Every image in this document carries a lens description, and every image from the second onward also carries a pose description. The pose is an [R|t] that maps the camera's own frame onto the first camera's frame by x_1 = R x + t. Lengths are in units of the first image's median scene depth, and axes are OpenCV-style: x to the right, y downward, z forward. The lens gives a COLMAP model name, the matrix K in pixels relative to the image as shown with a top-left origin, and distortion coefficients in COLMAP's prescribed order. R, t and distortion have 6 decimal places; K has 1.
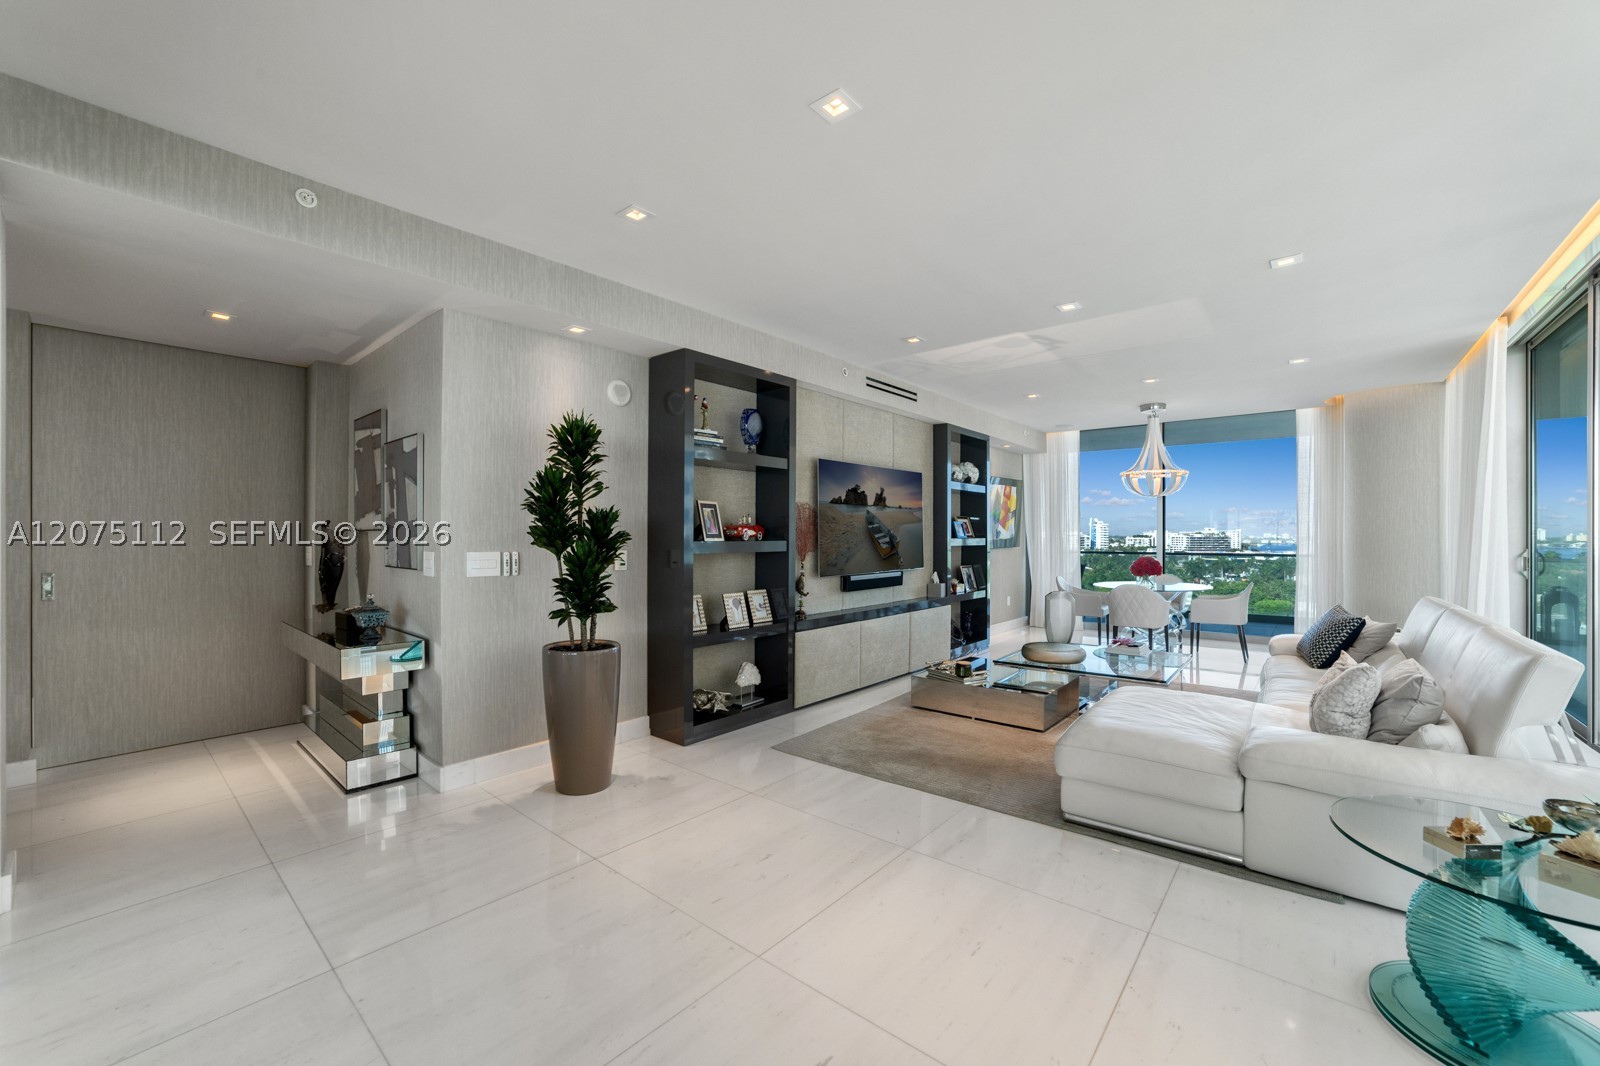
lens RADIAL K [[613.5, 0, 799.0], [0, 613.5, 535.5], [0, 0, 1]] dist [-0.014585, 0.006653]
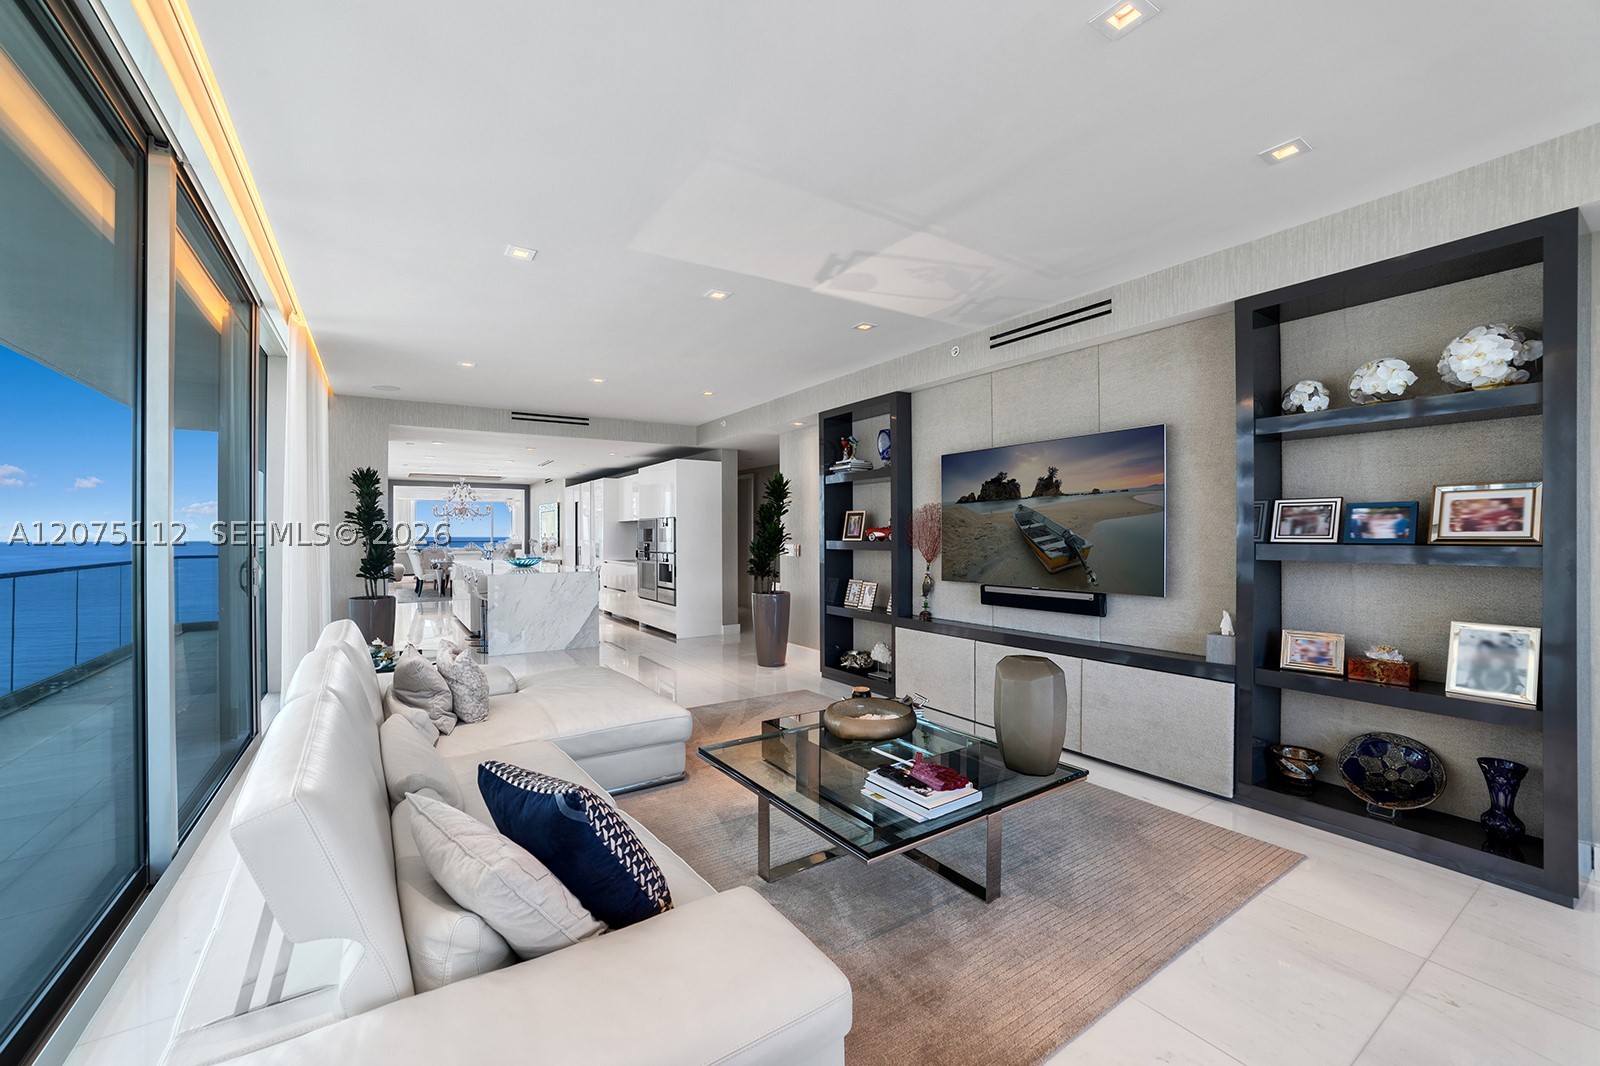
lens RADIAL K [[613.5, 0, 799.0], [0, 613.5, 535.5], [0, 0, 1]] dist [-0.014585, 0.006653]
pose [[-0.239330, -0.005638, -0.970922, 0.880648], [0.003656, 0.999971, -0.006708, 0.000582], [0.970931, -0.005155, -0.239303, 0.896433]]
